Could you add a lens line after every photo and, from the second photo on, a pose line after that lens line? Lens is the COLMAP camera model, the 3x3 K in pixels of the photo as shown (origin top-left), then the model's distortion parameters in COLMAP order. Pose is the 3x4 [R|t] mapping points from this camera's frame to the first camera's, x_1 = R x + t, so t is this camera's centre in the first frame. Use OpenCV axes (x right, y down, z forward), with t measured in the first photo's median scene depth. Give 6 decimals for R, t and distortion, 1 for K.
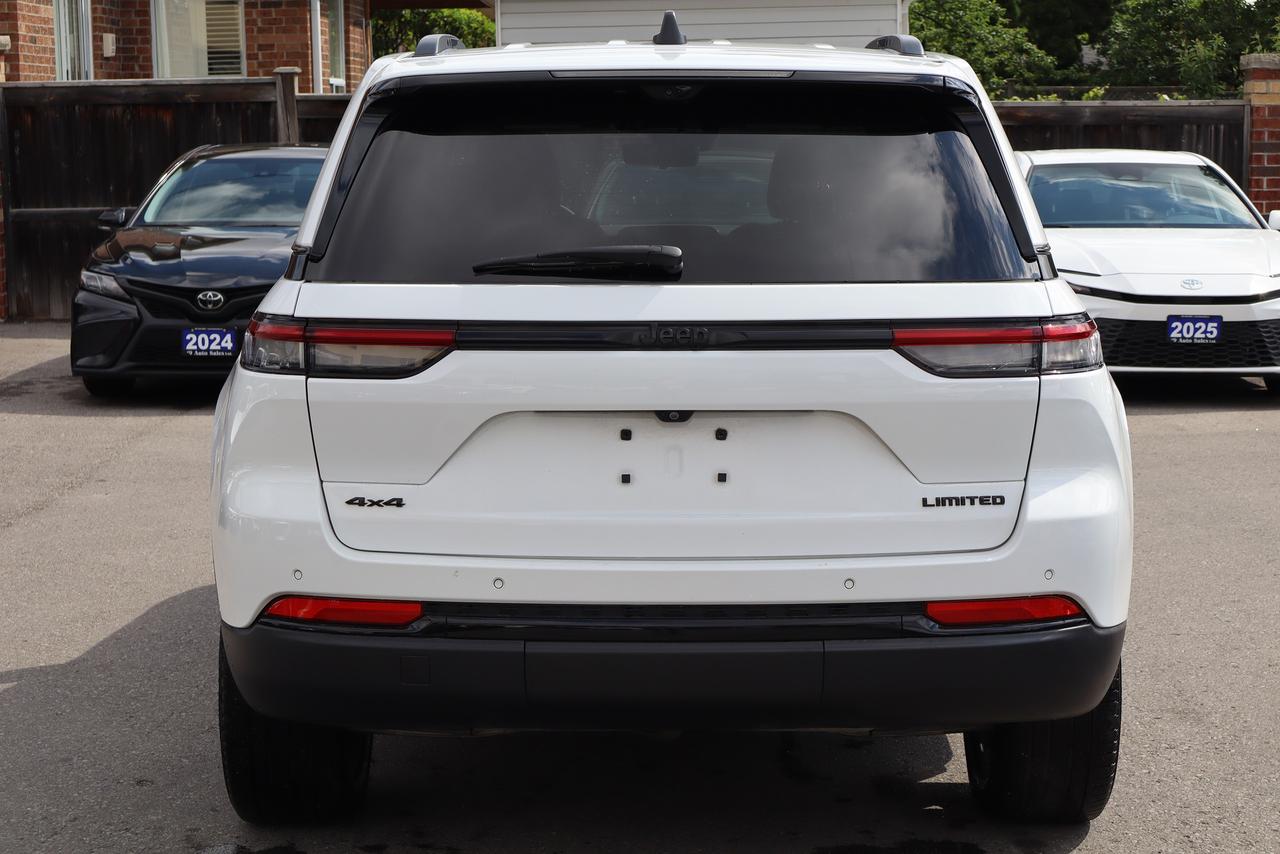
lens RADIAL K [[2578.8, 0, 639.5], [0, 2578.8, 429.8], [0, 0, 1]] dist [0.000705, 0.000000]
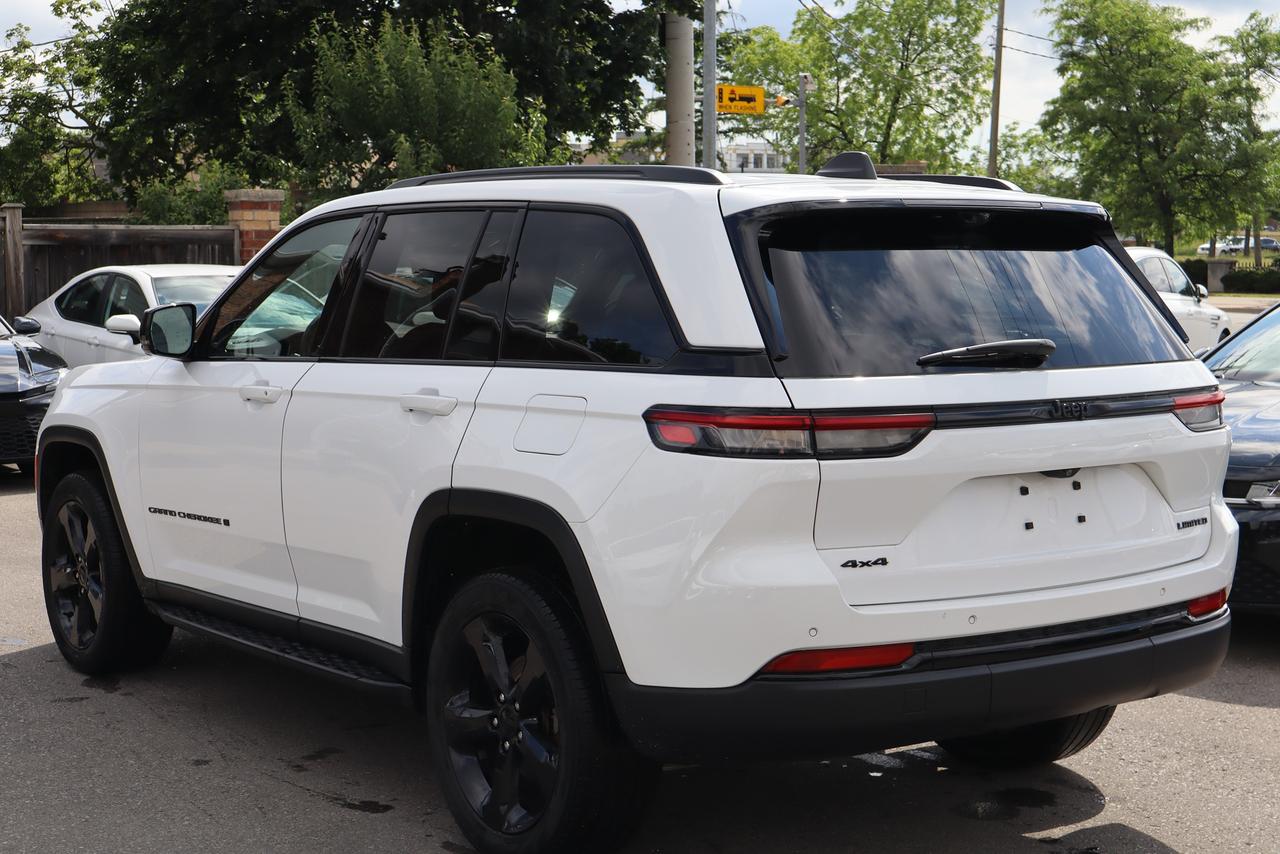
lens RADIAL K [[2009.7, 0, 640.4], [0, 2009.7, 429.0], [0, 0, 1]] dist [-0.065065, 0.000000]
pose [[0.802549, -0.049316, 0.594544, -0.724178], [0.064955, 0.997876, -0.004909, -0.035001], [-0.593039, 0.042558, 0.804048, 0.322817]]
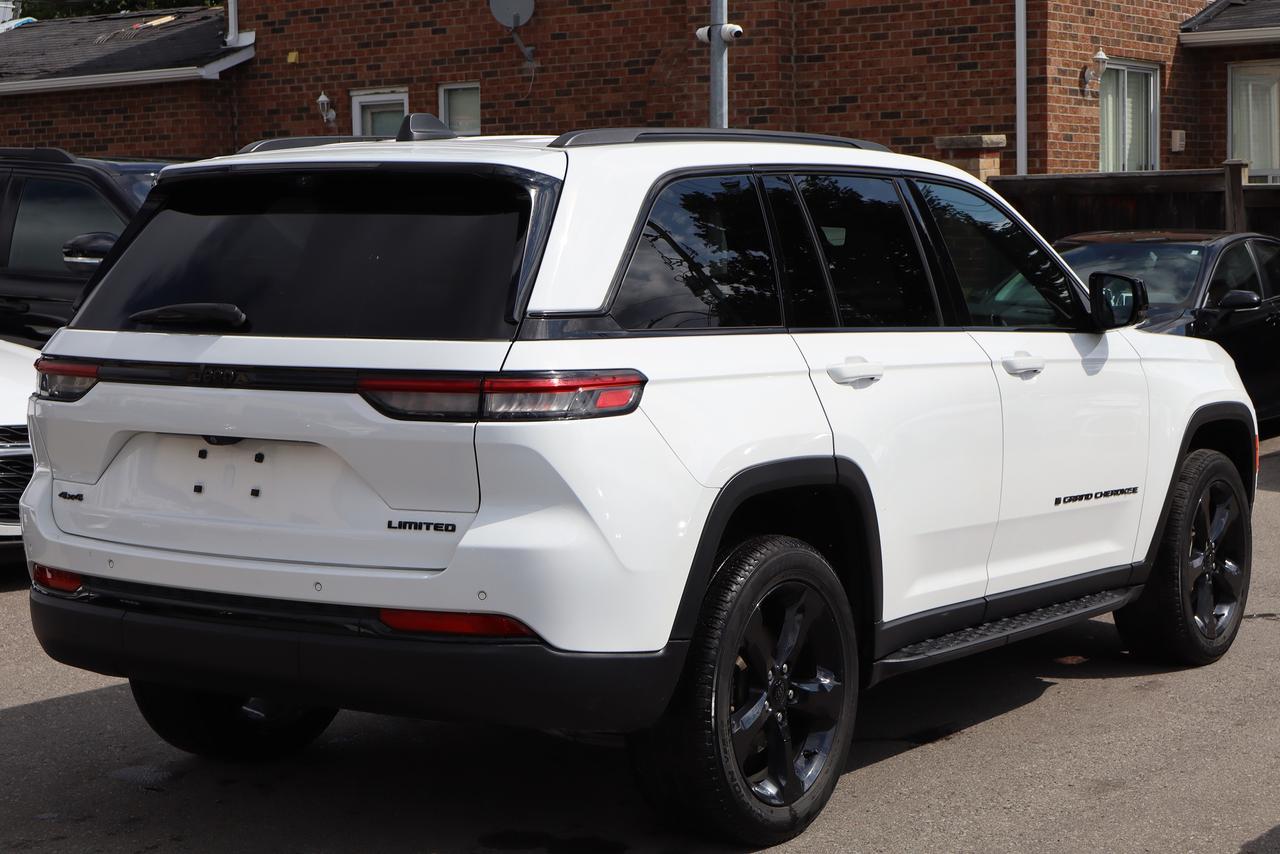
lens RADIAL K [[2418.2, 0, 641.5], [0, 2418.2, 422.2], [0, 0, 1]] dist [-0.002149, 0.000000]
pose [[0.838809, 0.045497, -0.542521, 0.799060], [-0.063159, 0.997906, -0.013965, -0.010398], [0.540749, 0.045979, 0.839926, 0.128581]]
